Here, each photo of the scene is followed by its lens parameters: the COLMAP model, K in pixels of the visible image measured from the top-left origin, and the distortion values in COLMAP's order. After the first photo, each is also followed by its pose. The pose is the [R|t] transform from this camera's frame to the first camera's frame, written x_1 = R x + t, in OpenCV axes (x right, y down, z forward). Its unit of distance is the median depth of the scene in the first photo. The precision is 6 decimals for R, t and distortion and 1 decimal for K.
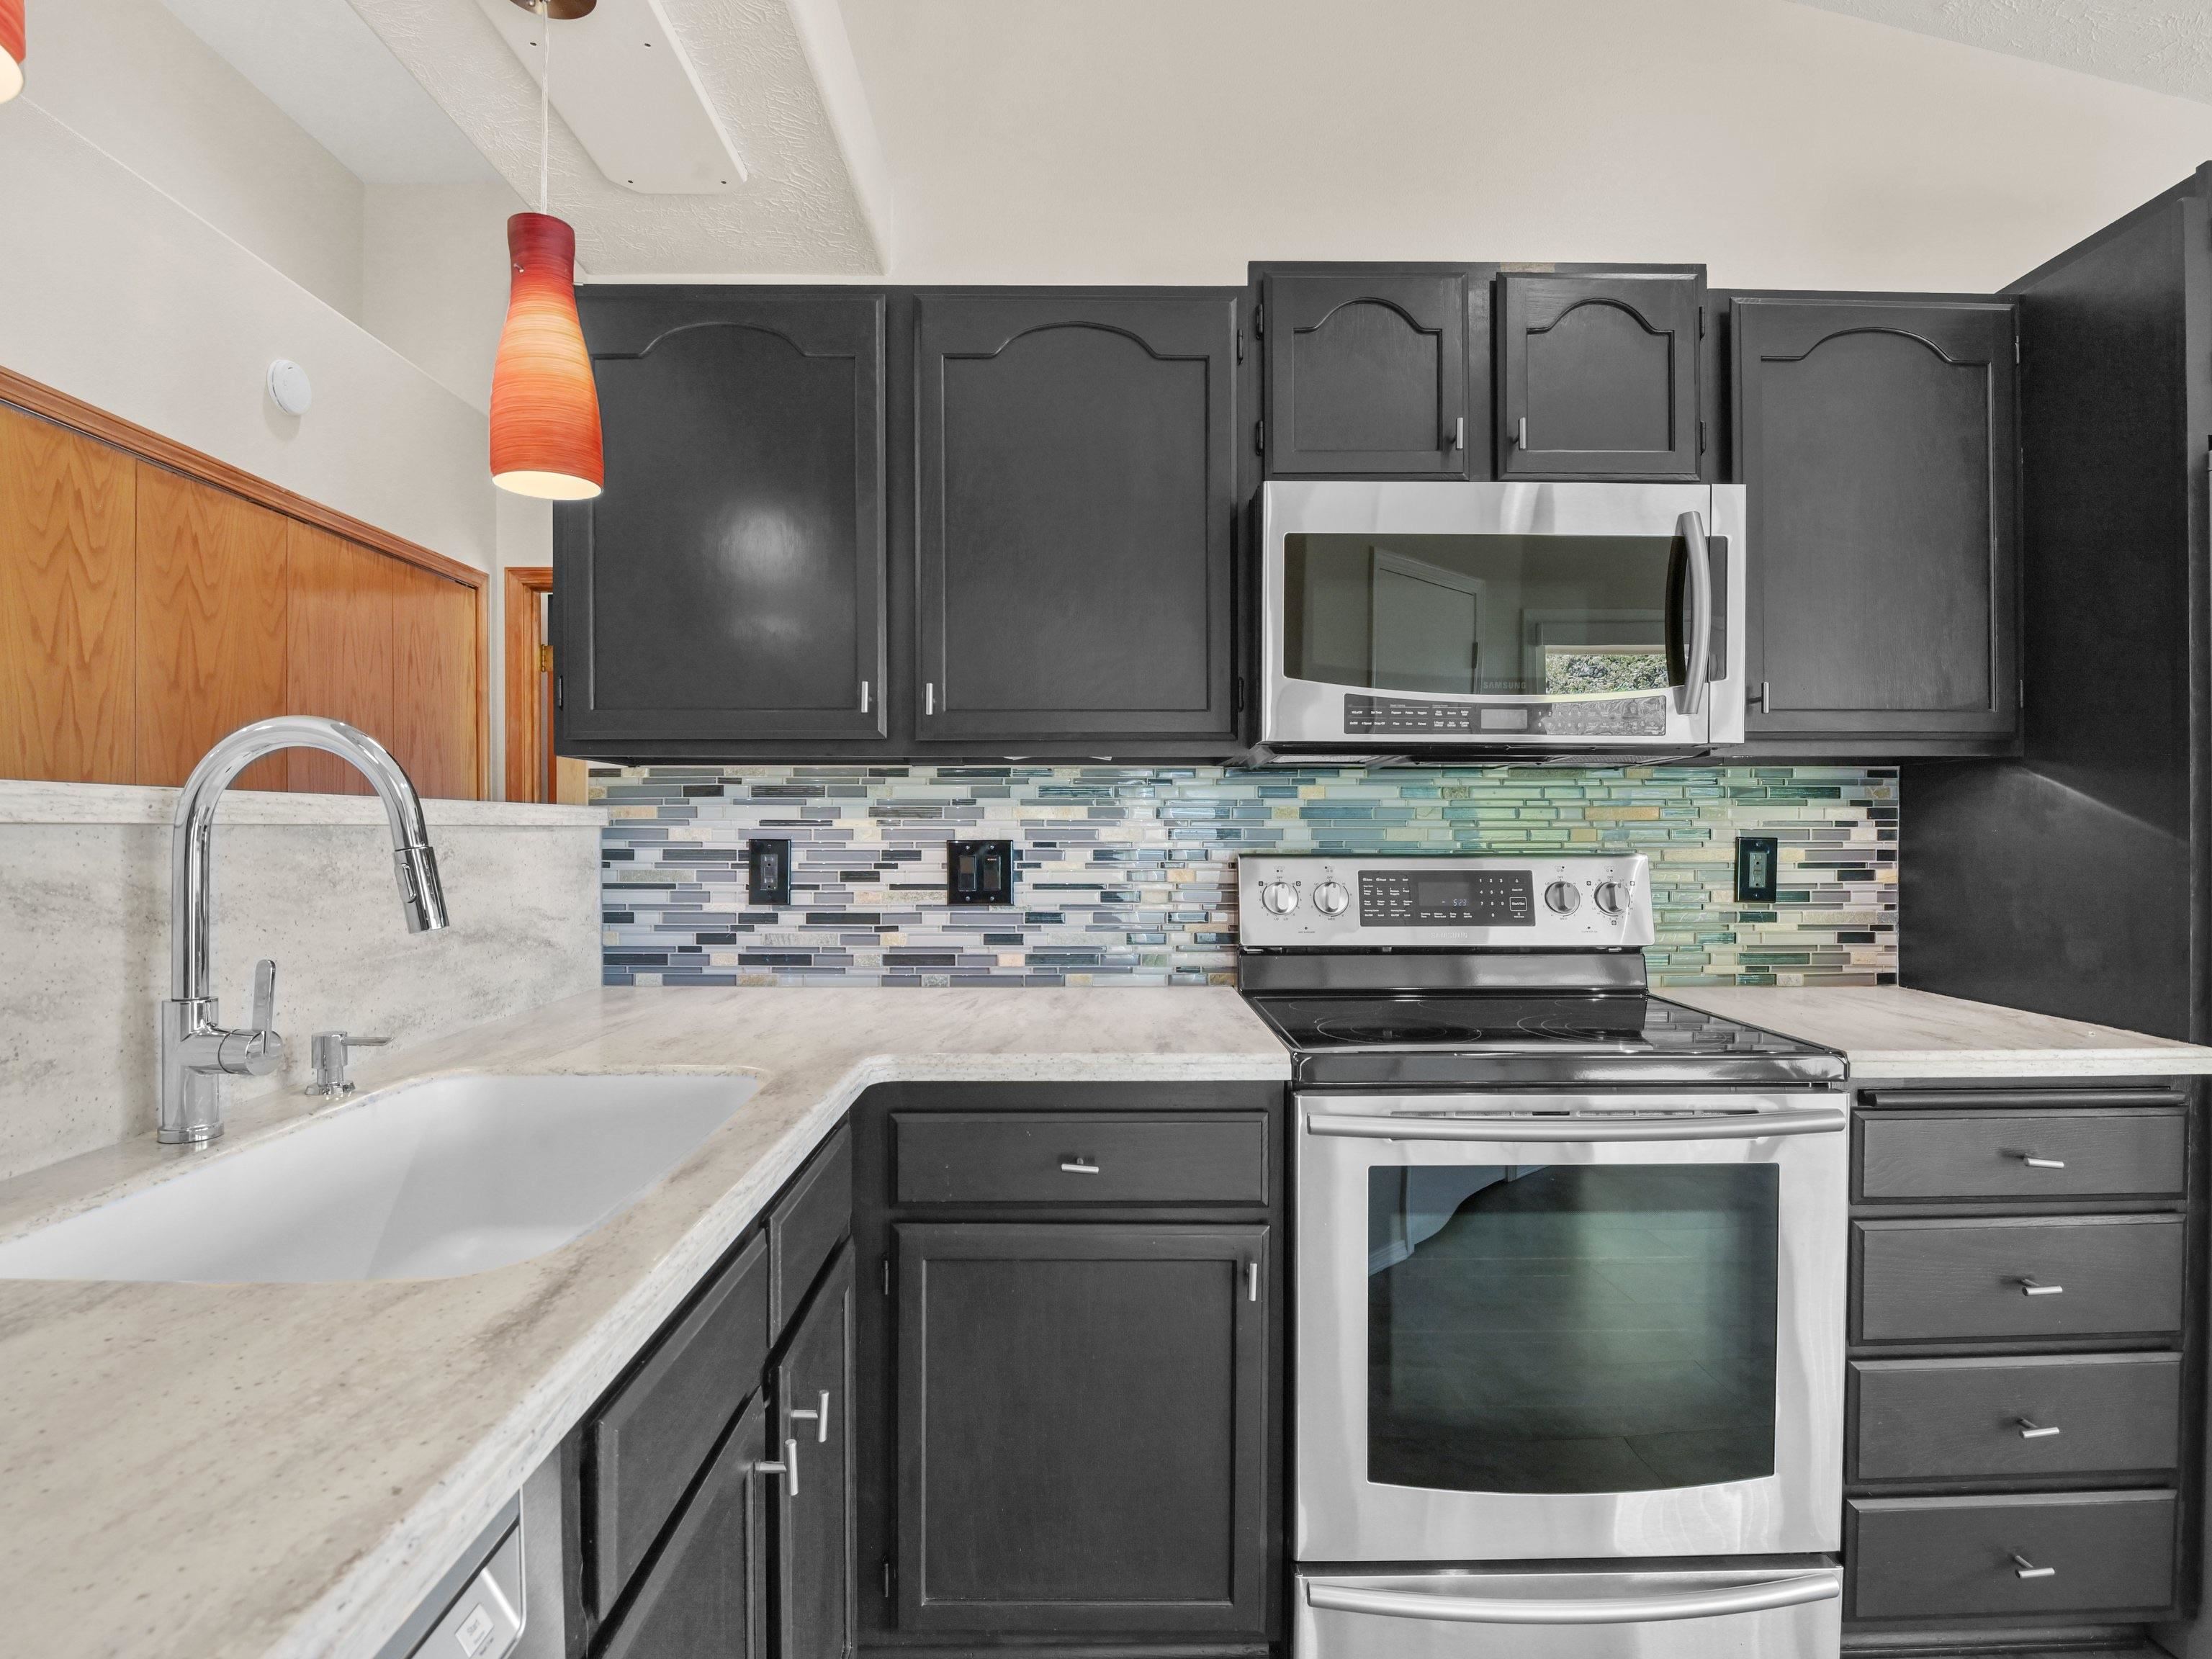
lens RADIAL K [[1146.5, 0, 1101.9], [0, 1146.5, 837.9], [0, 0, 1]] dist [-0.009197, -0.008511]
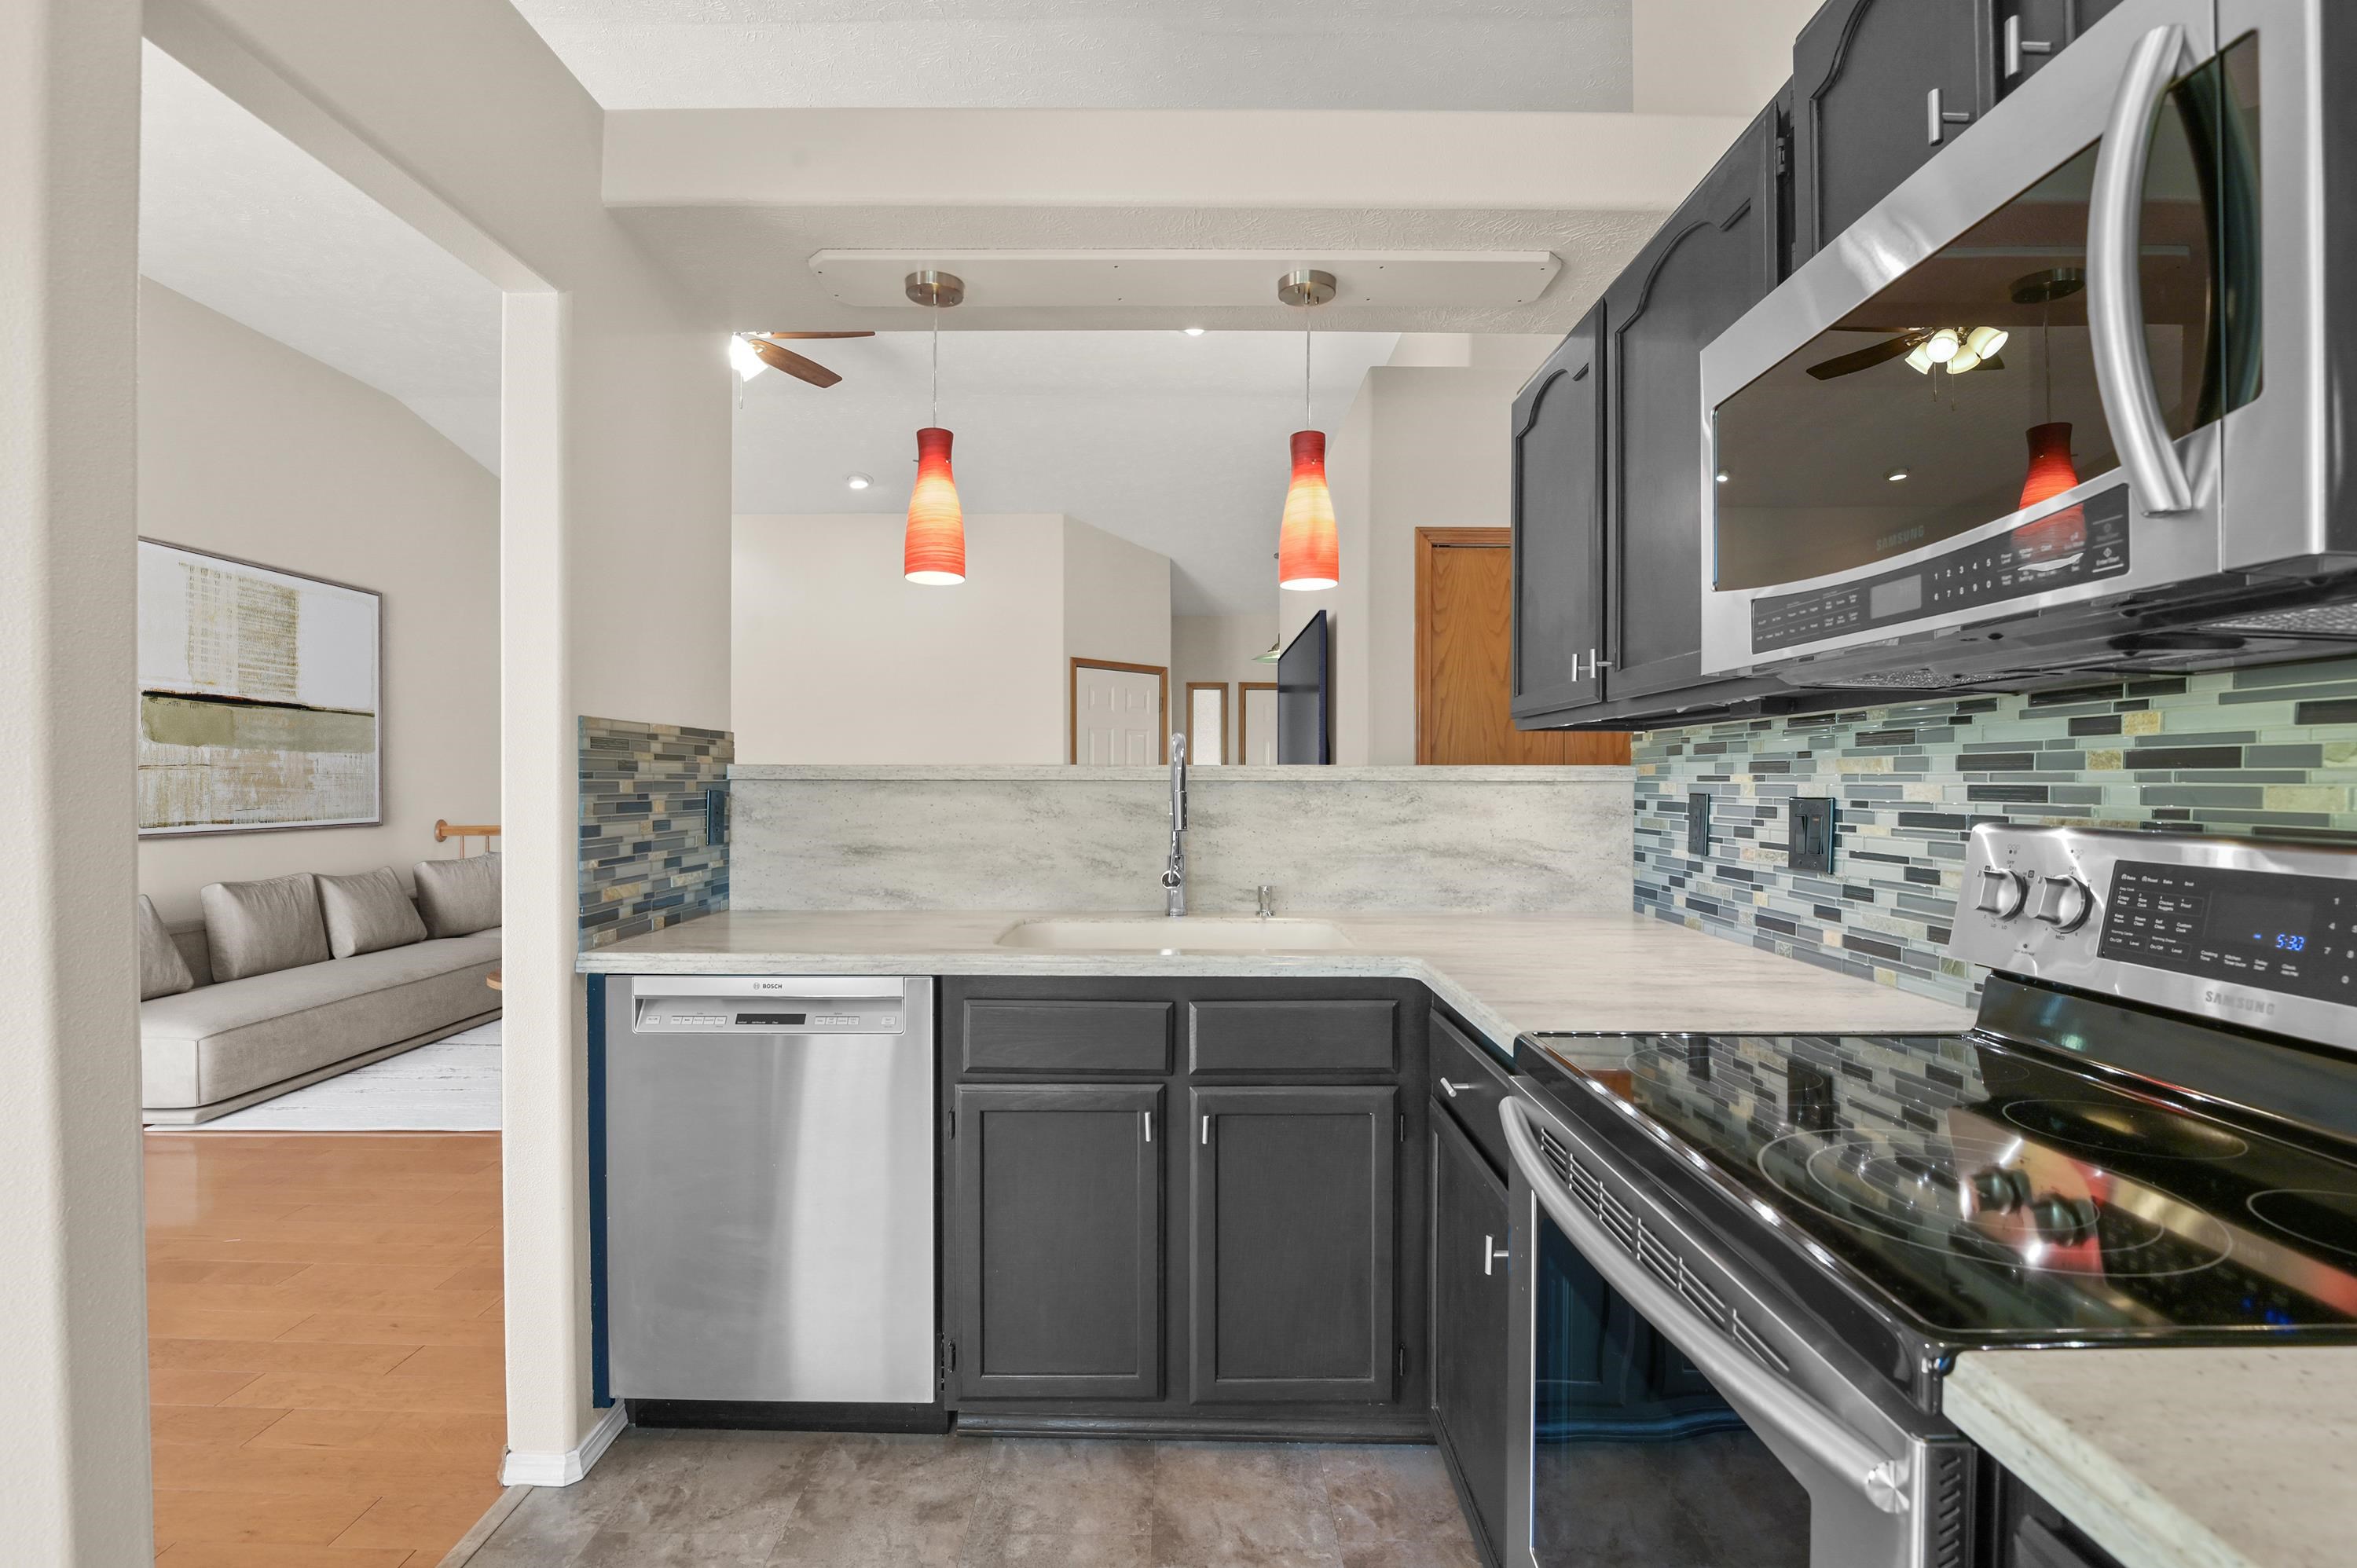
lens RADIAL K [[1086.9, 0, 1175.5], [0, 1086.9, 786.2], [0, 0, 1]] dist [-0.018880, -0.003198]
pose [[-0.011997, 0.005058, -0.999915, 0.729940], [-0.009947, 0.999937, 0.005177, -0.006049], [0.999879, 0.010008, -0.011946, 0.520698]]
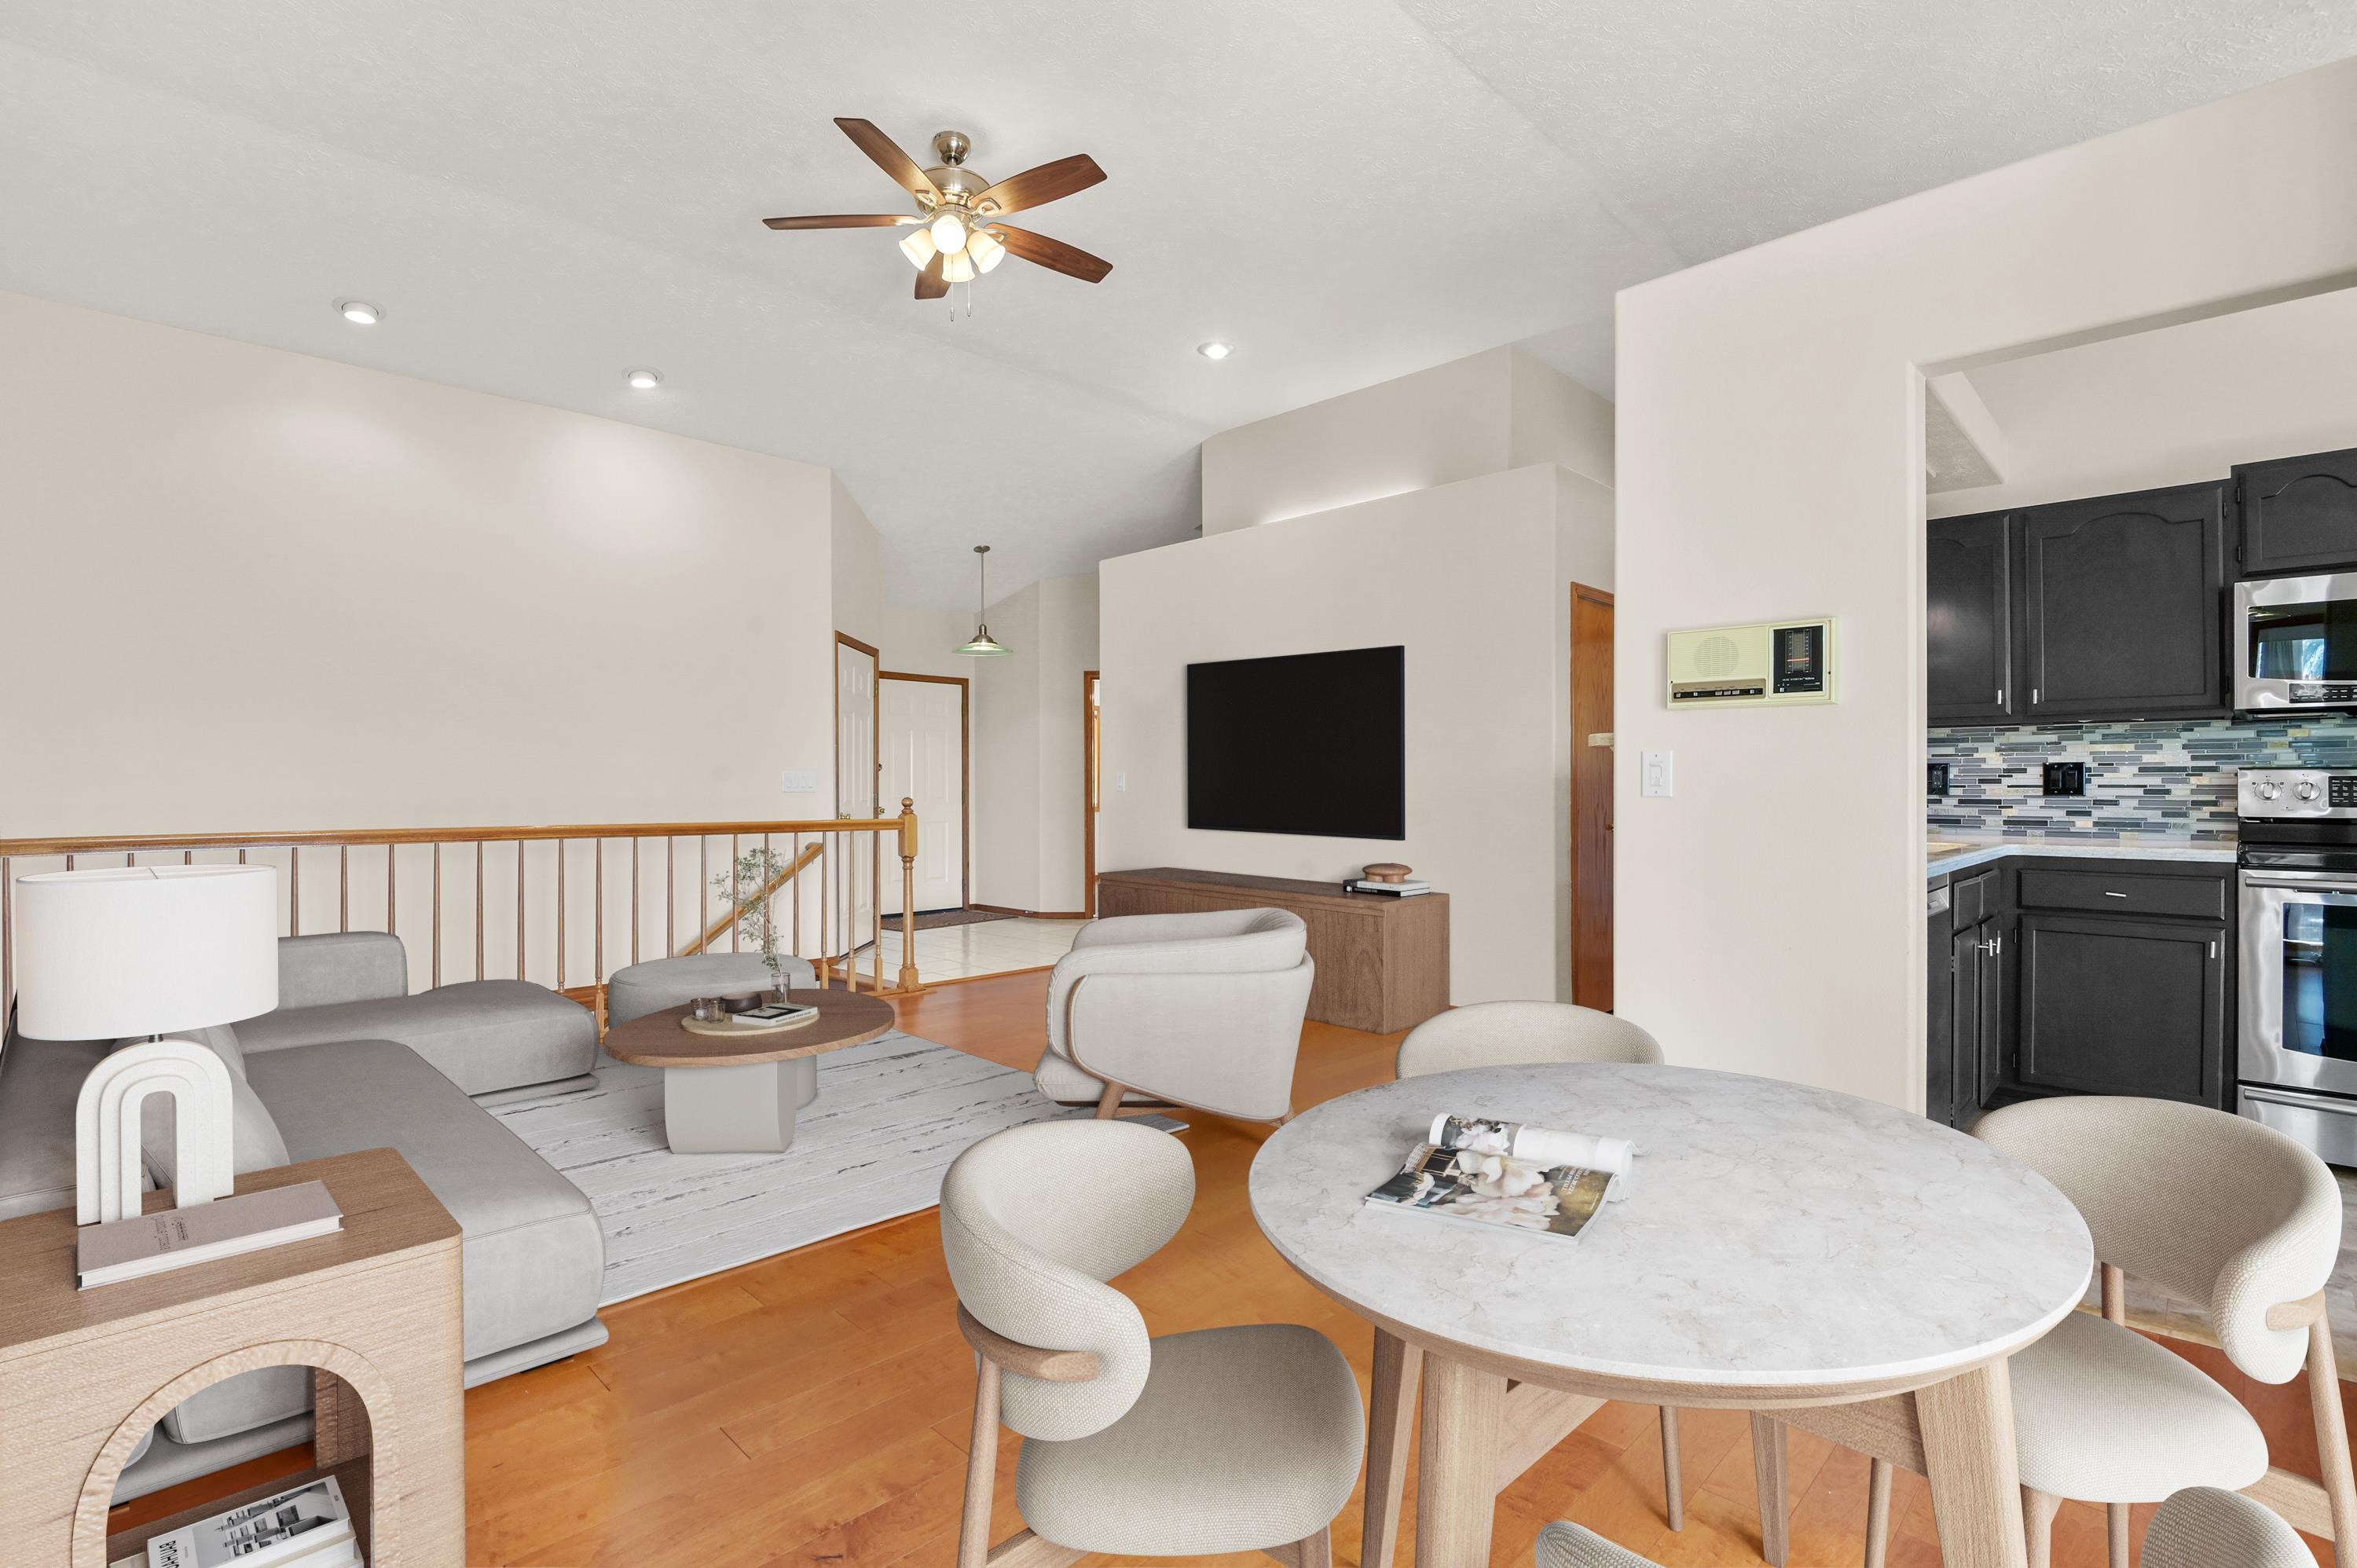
lens RADIAL K [[1086.9, 0, 1170.6], [0, 1086.9, 784.8], [0, 0, 1]] dist [-0.018880, -0.003198]
pose [[0.695760, -0.000318, -0.718274, 0.146765], [-0.002446, 0.999993, -0.002812, 0.049052], [0.718270, 0.003714, 0.695755, -1.373900]]
